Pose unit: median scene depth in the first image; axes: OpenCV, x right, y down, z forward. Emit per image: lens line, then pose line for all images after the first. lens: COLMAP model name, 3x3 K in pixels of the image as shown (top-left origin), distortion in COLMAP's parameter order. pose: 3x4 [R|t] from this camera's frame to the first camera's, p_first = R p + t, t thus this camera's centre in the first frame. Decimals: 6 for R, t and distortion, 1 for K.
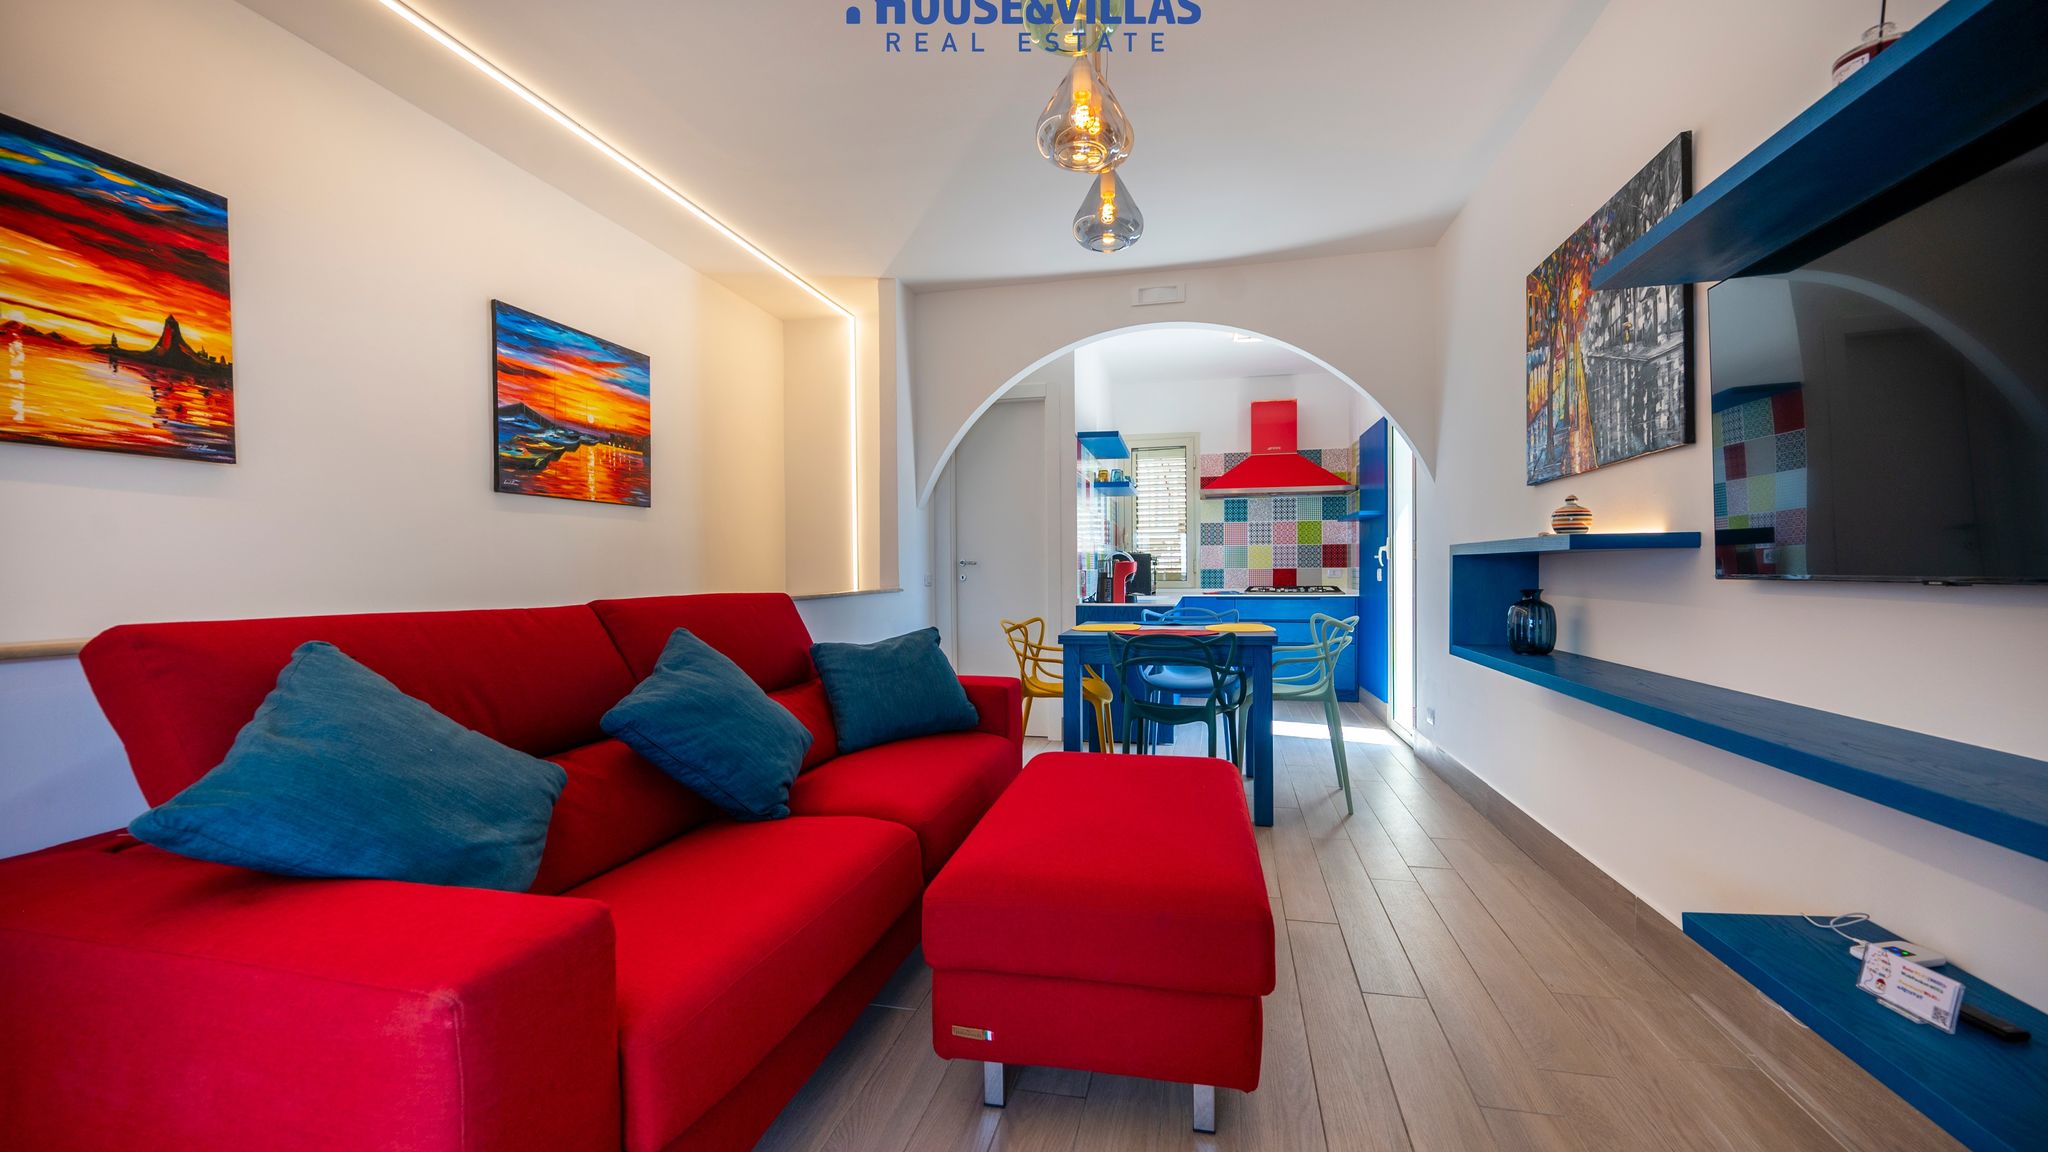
lens RADIAL K [[816.1, 0, 1070.2], [0, 816.1, 579.6], [0, 0, 1]] dist [-0.001966, 0.000939]
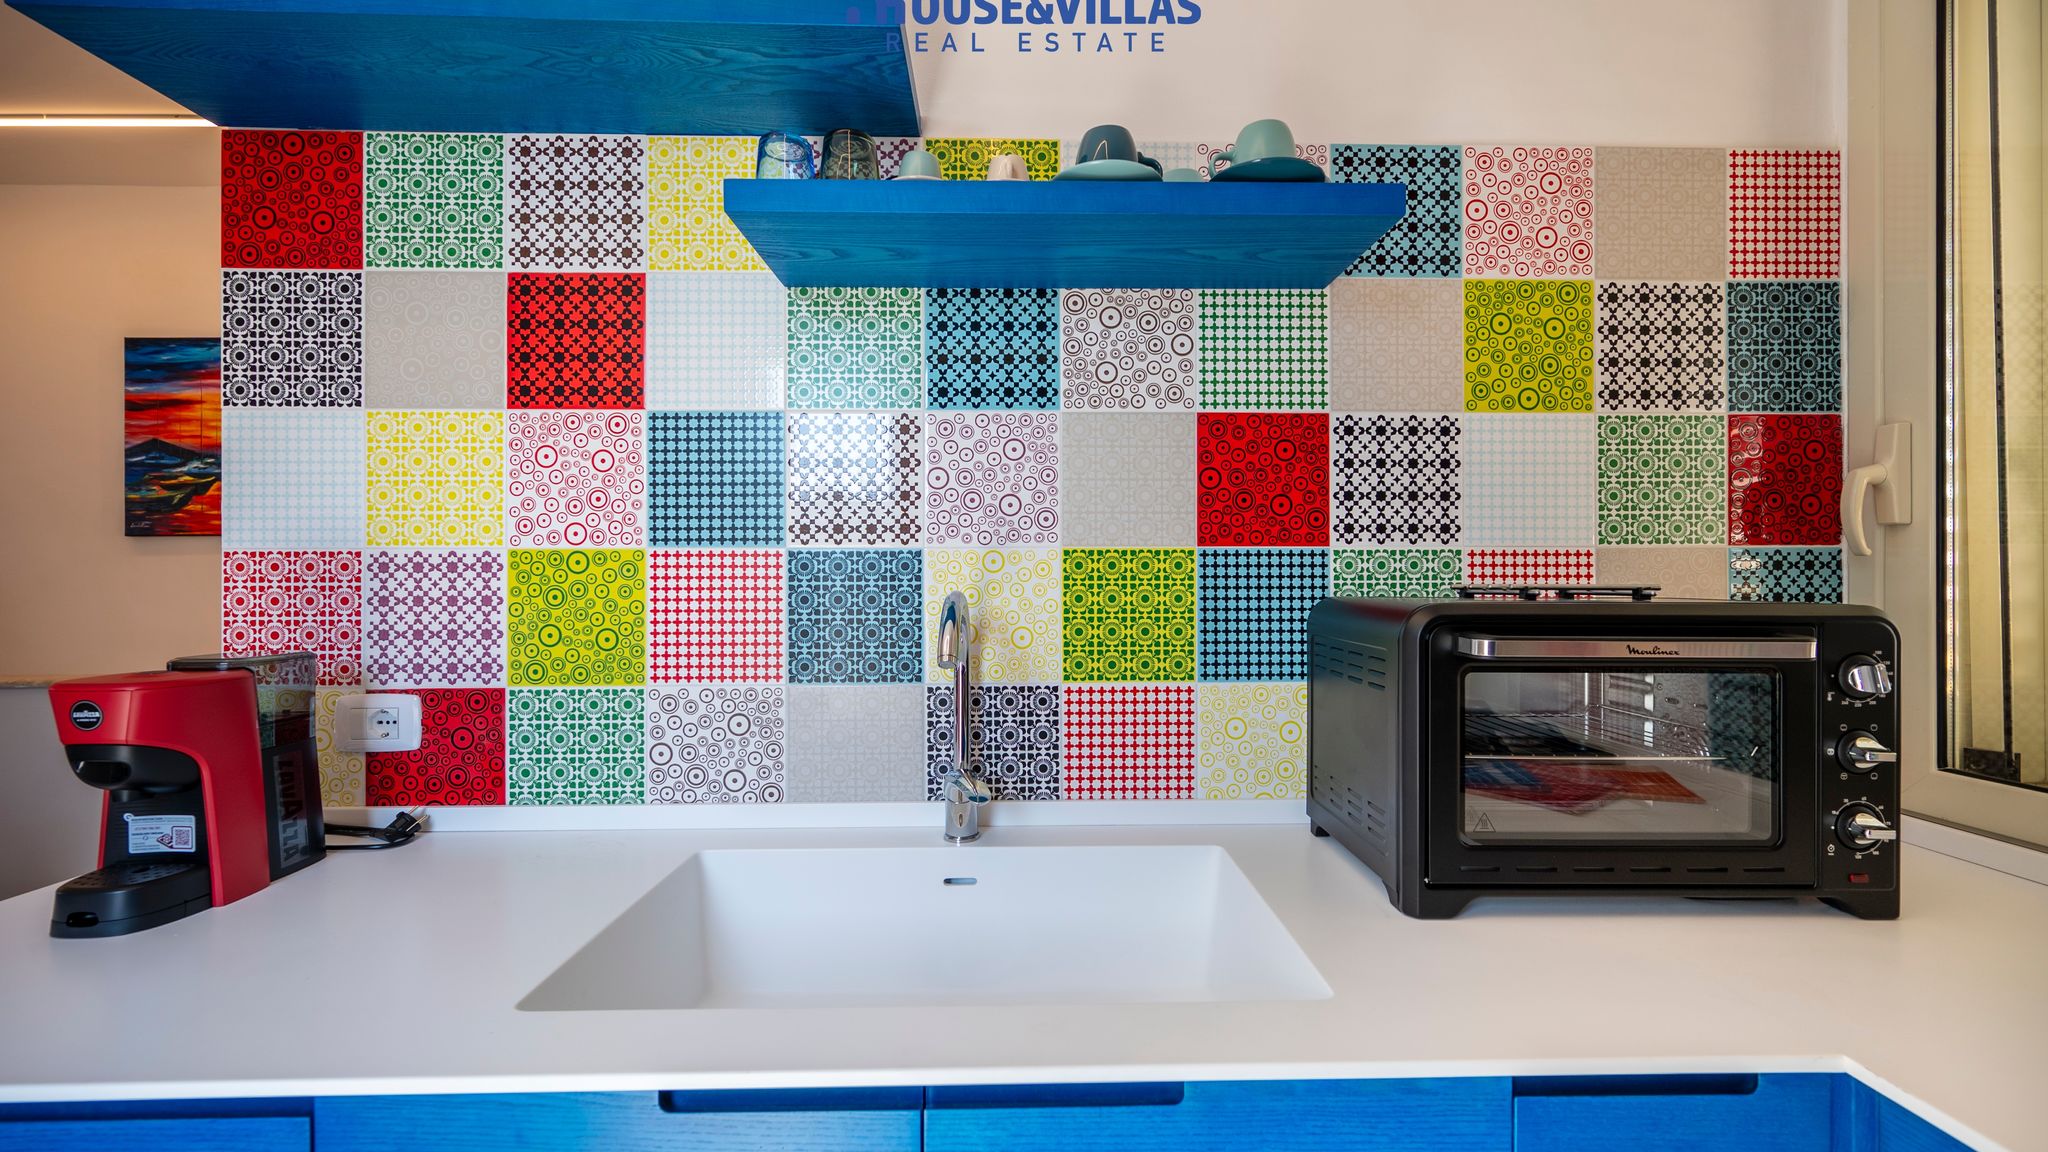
lens RADIAL K [[816.1, 0, 1055.7], [0, 816.1, 580.1], [0, 0, 1]] dist [-0.001966, 0.000939]
pose [[0.189706, 0.009940, -0.981791, 0.490516], [-0.011070, 0.999907, 0.007984, -0.081597], [0.981779, 0.009354, 0.189798, 2.042638]]
